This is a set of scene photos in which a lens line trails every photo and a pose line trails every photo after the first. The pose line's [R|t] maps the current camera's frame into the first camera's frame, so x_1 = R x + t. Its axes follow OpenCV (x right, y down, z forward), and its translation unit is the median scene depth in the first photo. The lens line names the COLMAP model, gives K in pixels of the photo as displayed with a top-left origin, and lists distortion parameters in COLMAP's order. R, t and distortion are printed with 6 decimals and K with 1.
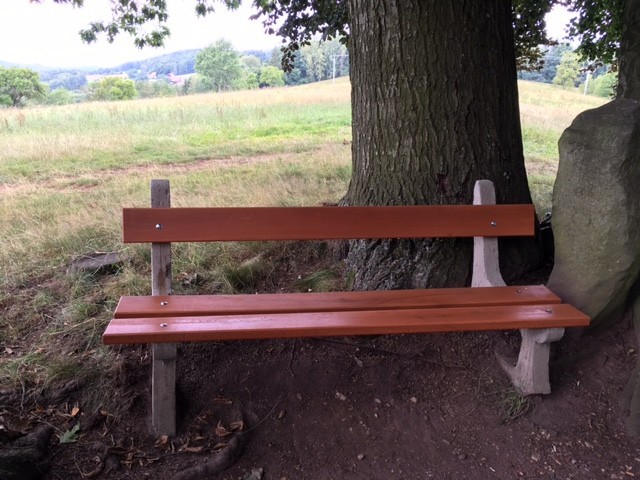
lens RADIAL K [[543.1, 0, 314.6], [0, 543.1, 239.1], [0, 0, 1]] dist [0.035445, -0.016403]
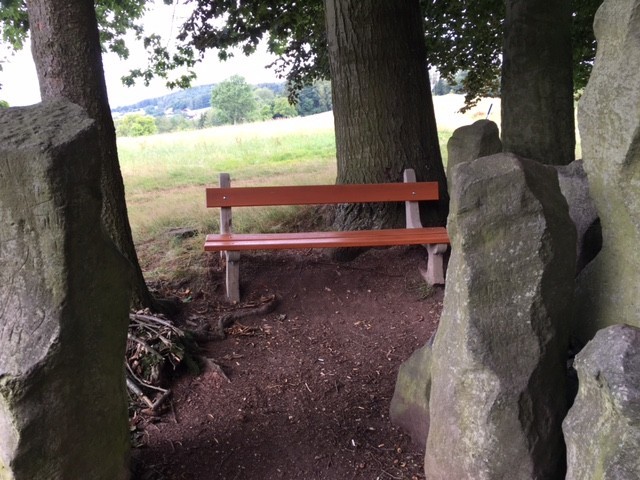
lens RADIAL K [[543.1, 0, 323.7], [0, 543.1, 240.7], [0, 0, 1]] dist [0.035445, -0.016403]
pose [[0.999278, -0.034781, -0.015273, 0.053738], [0.034028, 0.998311, -0.047078, 0.171850], [0.016884, 0.046524, 0.998774, -0.642829]]
